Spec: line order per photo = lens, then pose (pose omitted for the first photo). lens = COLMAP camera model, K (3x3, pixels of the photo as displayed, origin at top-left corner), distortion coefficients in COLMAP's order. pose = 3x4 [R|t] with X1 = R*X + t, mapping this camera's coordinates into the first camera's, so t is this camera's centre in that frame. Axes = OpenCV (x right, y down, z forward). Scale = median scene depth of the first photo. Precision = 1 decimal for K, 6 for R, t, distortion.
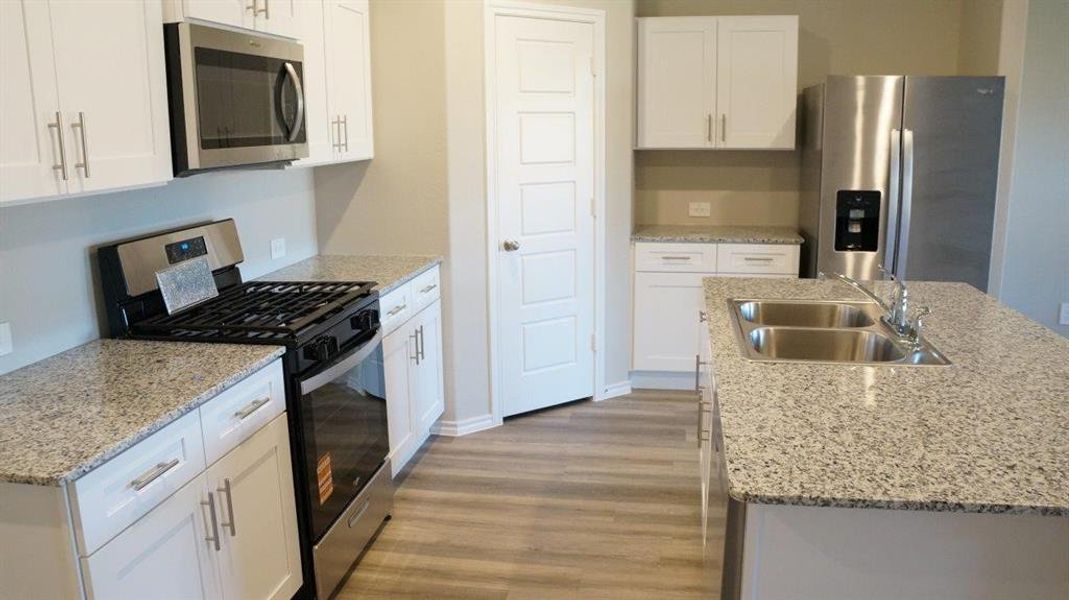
lens RADIAL K [[868.7, 0, 534.5], [0, 868.7, 300.0], [0, 0, 1]] dist [-0.191969, 0.153203]
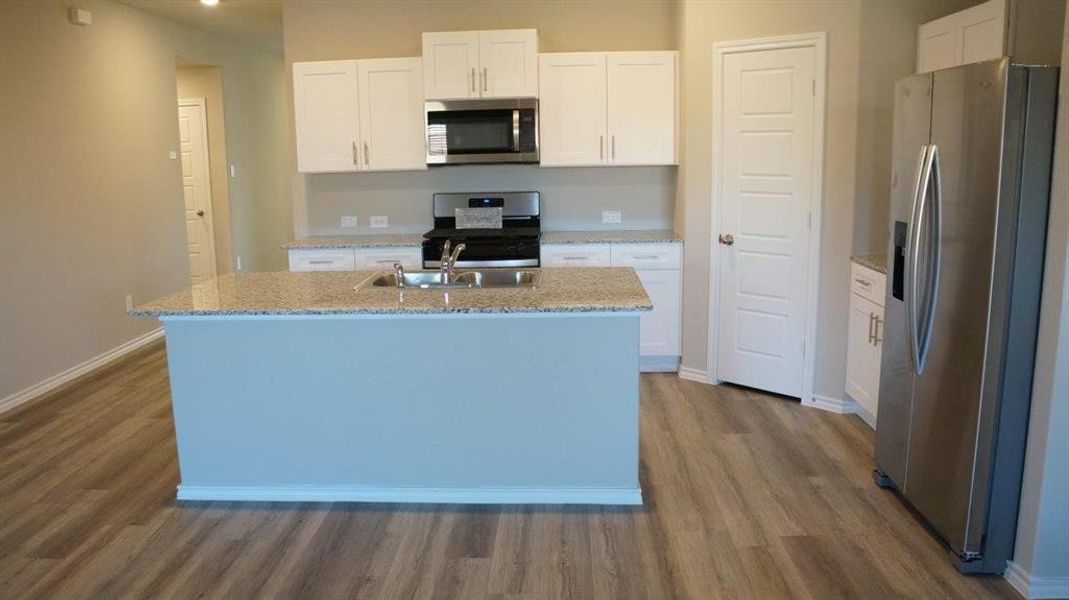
lens RADIAL K [[868.7, 0, 534.5], [0, 868.7, 300.0], [0, 0, 1]] dist [-0.191969, 0.153203]
pose [[0.124847, 0.186511, -0.974488, 1.203498], [-0.179192, 0.970260, 0.162745, -0.137880], [0.975860, 0.154302, 0.154555, 0.595715]]
